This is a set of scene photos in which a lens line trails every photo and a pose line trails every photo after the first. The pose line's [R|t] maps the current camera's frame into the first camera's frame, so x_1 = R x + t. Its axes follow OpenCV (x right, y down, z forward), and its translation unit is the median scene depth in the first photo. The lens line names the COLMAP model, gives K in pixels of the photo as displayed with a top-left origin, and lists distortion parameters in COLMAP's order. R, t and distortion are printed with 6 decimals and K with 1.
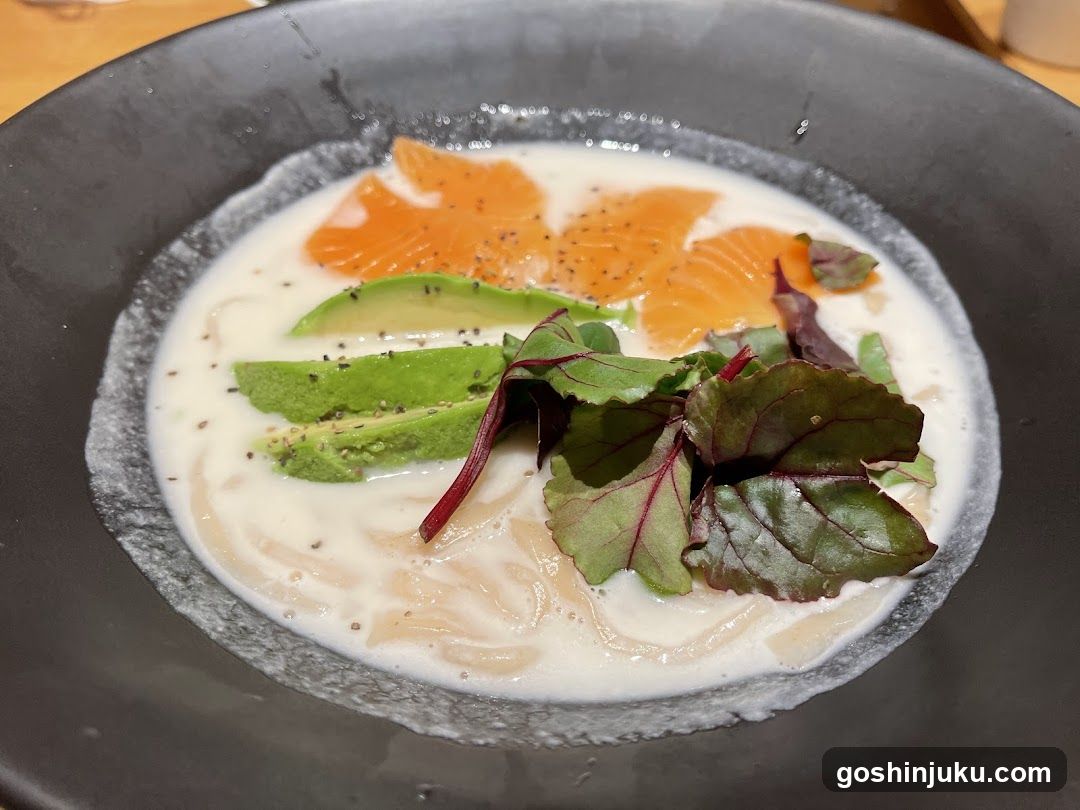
lens RADIAL K [[762.4, 0, 514.5], [0, 762.4, 406.1], [0, 0, 1]] dist [0.003718, -0.005636]
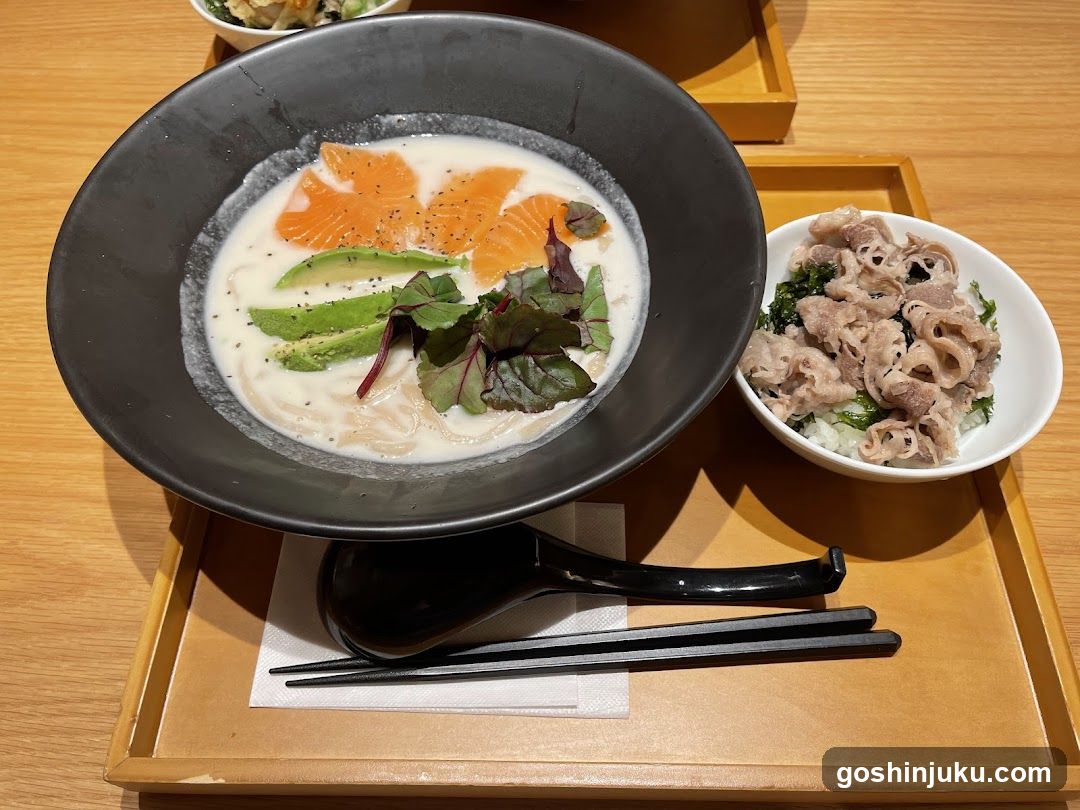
lens RADIAL K [[762.4, 0, 514.5], [0, 762.4, 406.1], [0, 0, 1]] dist [0.003718, -0.005636]
pose [[0.996759, -0.075674, 0.027302, 0.217851], [0.066968, 0.968544, 0.239664, -0.242075], [-0.044580, -0.237059, 0.970472, -0.929717]]
